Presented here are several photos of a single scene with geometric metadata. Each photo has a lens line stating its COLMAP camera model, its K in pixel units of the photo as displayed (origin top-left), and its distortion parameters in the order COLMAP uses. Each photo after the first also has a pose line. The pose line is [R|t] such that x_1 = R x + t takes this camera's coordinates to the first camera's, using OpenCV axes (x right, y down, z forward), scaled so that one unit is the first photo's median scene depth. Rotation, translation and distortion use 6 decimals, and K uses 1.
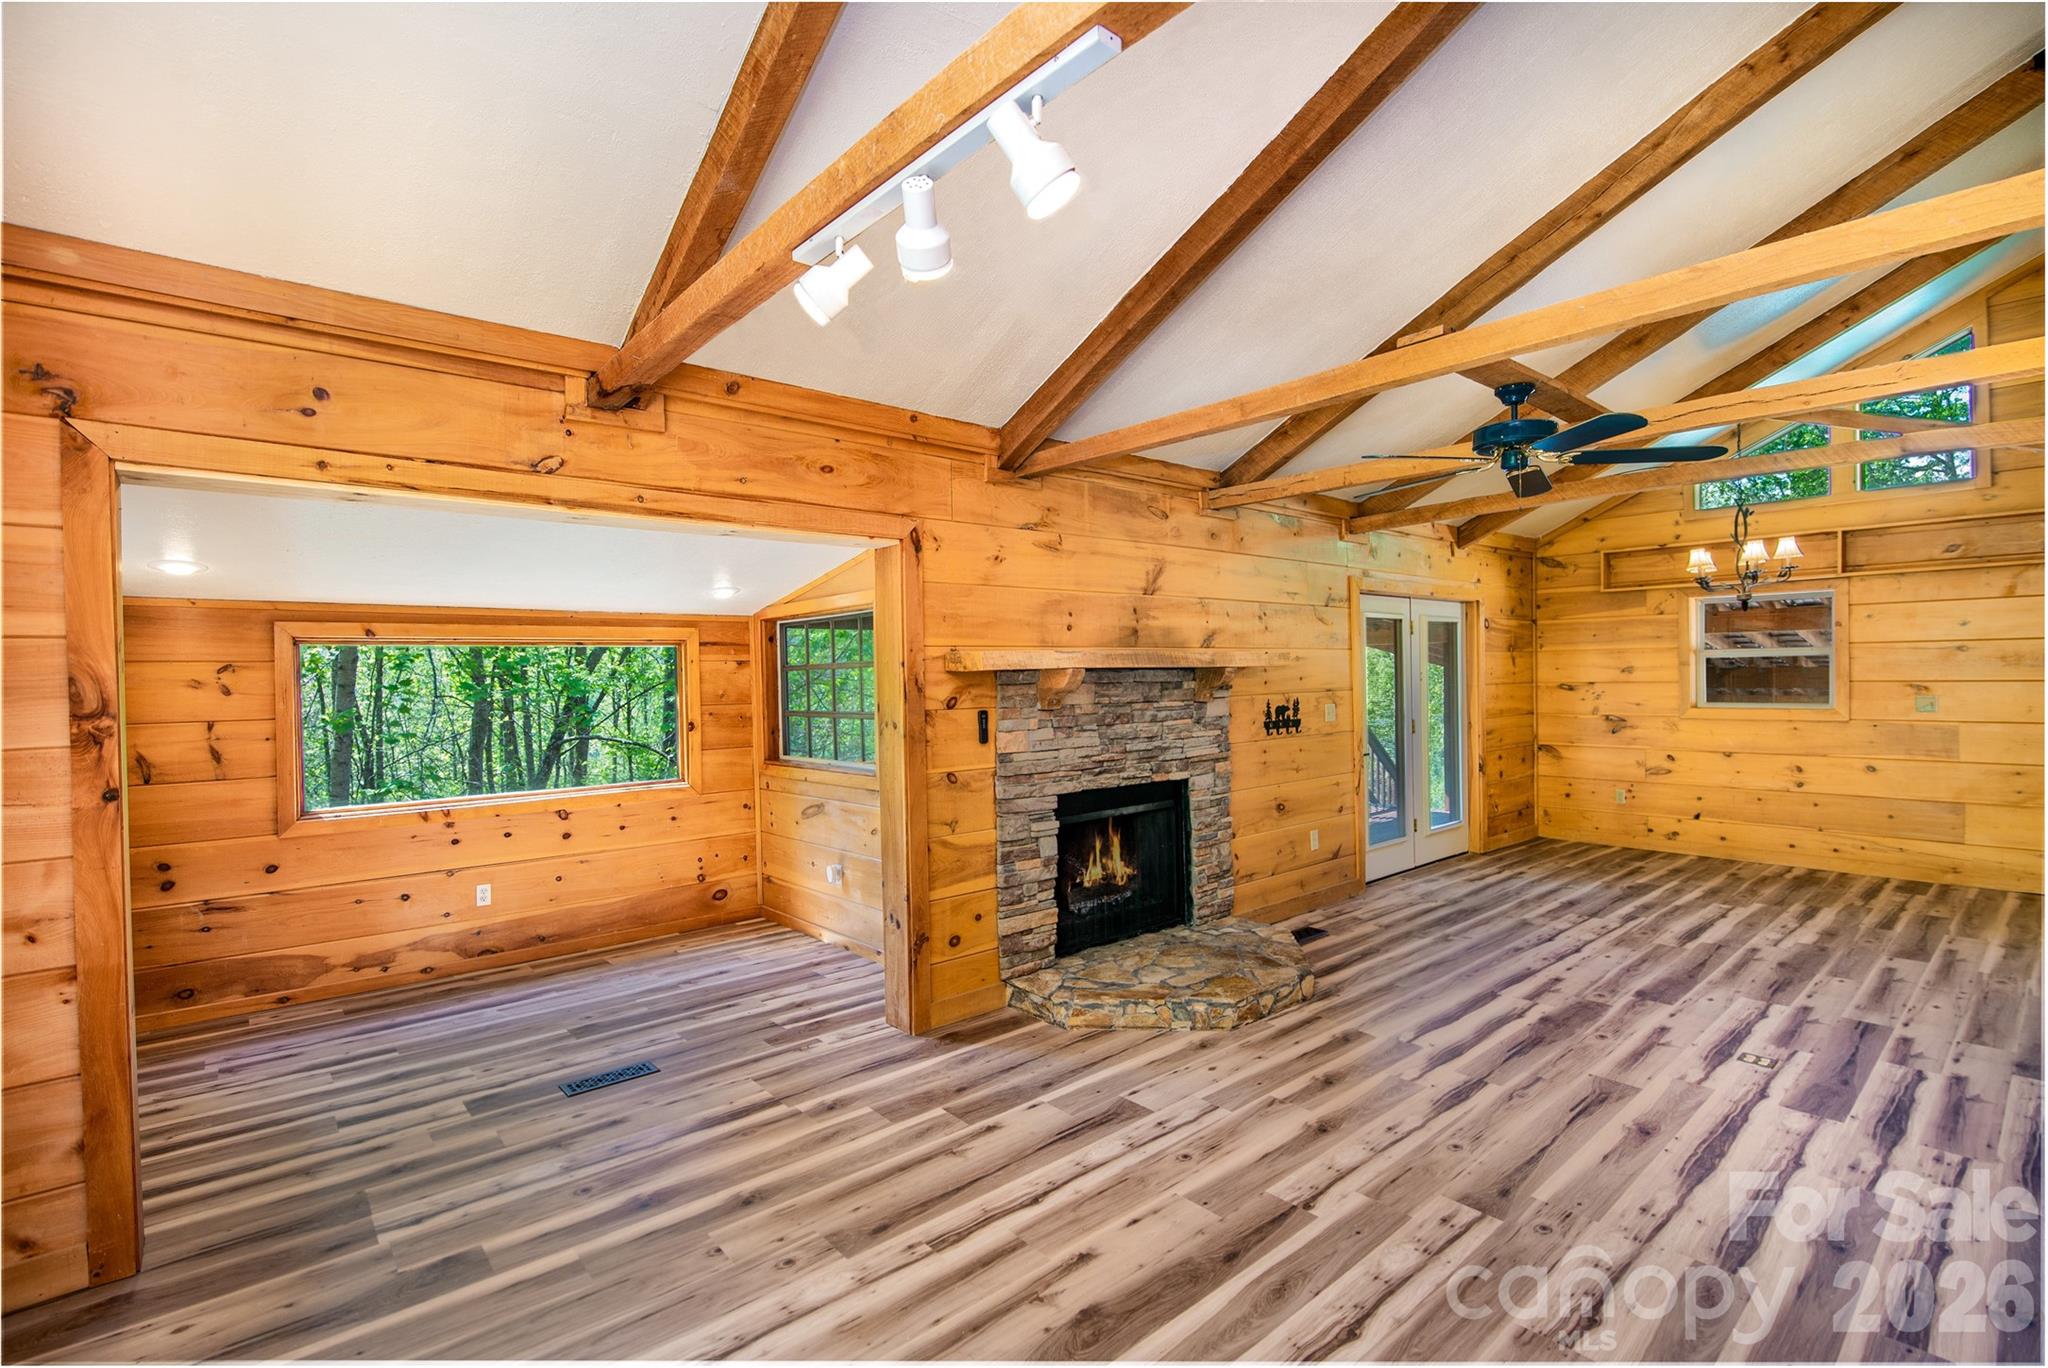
lens RADIAL K [[940.6, 0, 1020.8], [0, 940.6, 687.7], [0, 0, 1]] dist [-0.030901, 0.001882]
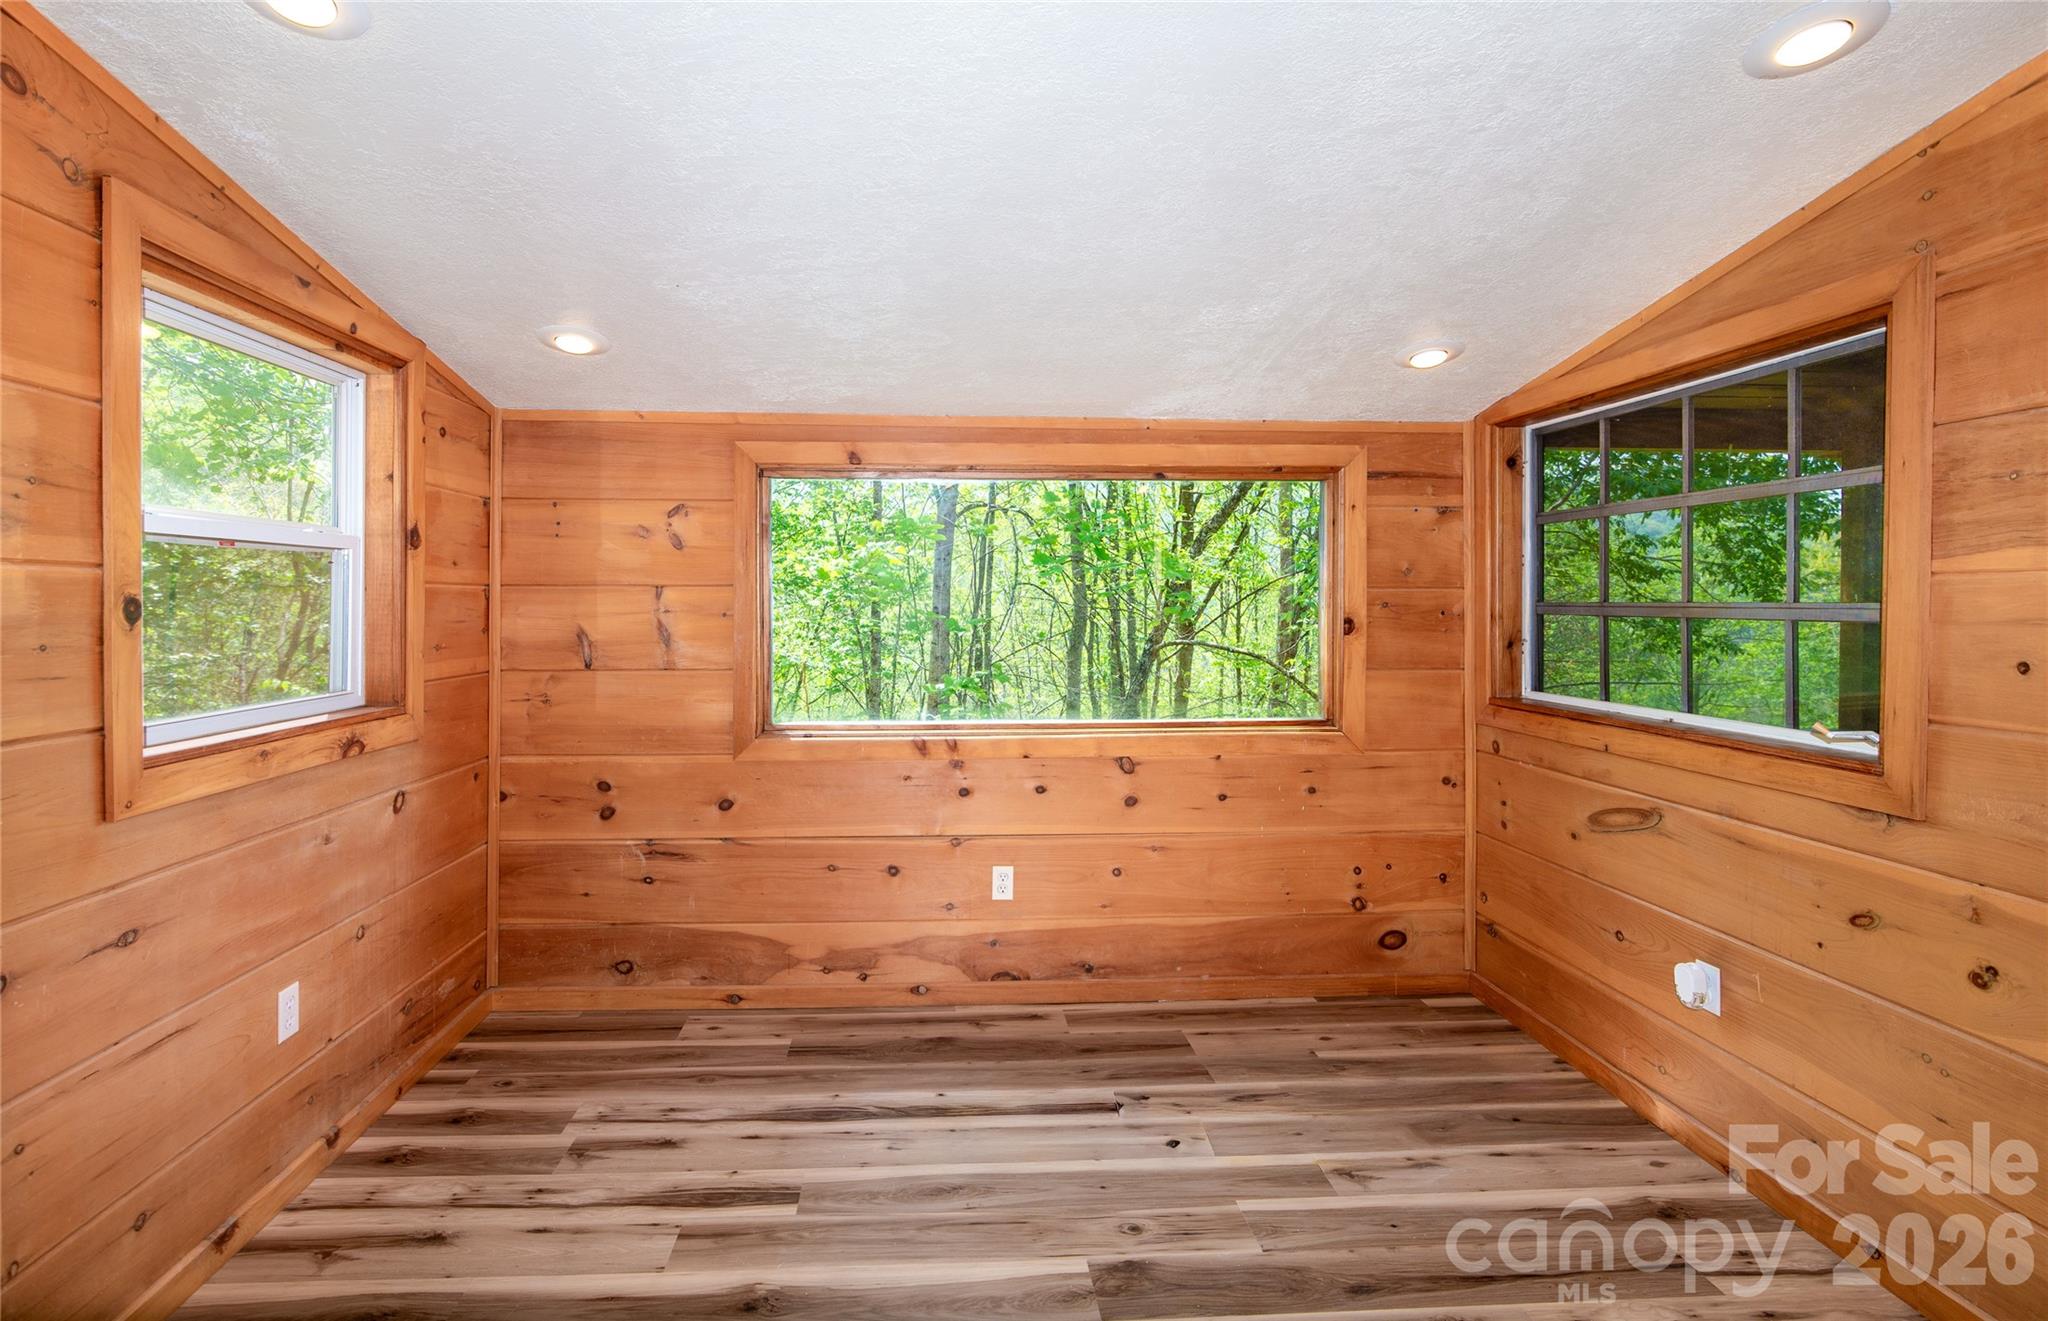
lens RADIAL K [[968.6, 0, 971.3], [0, 968.6, 601.6], [0, 0, 1]] dist [-0.005541, -0.000195]
pose [[0.785967, 0.022893, -0.617845, -0.202362], [-0.022253, 0.999714, 0.008734, 0.031326], [0.617868, 0.006884, 0.786252, 0.481916]]
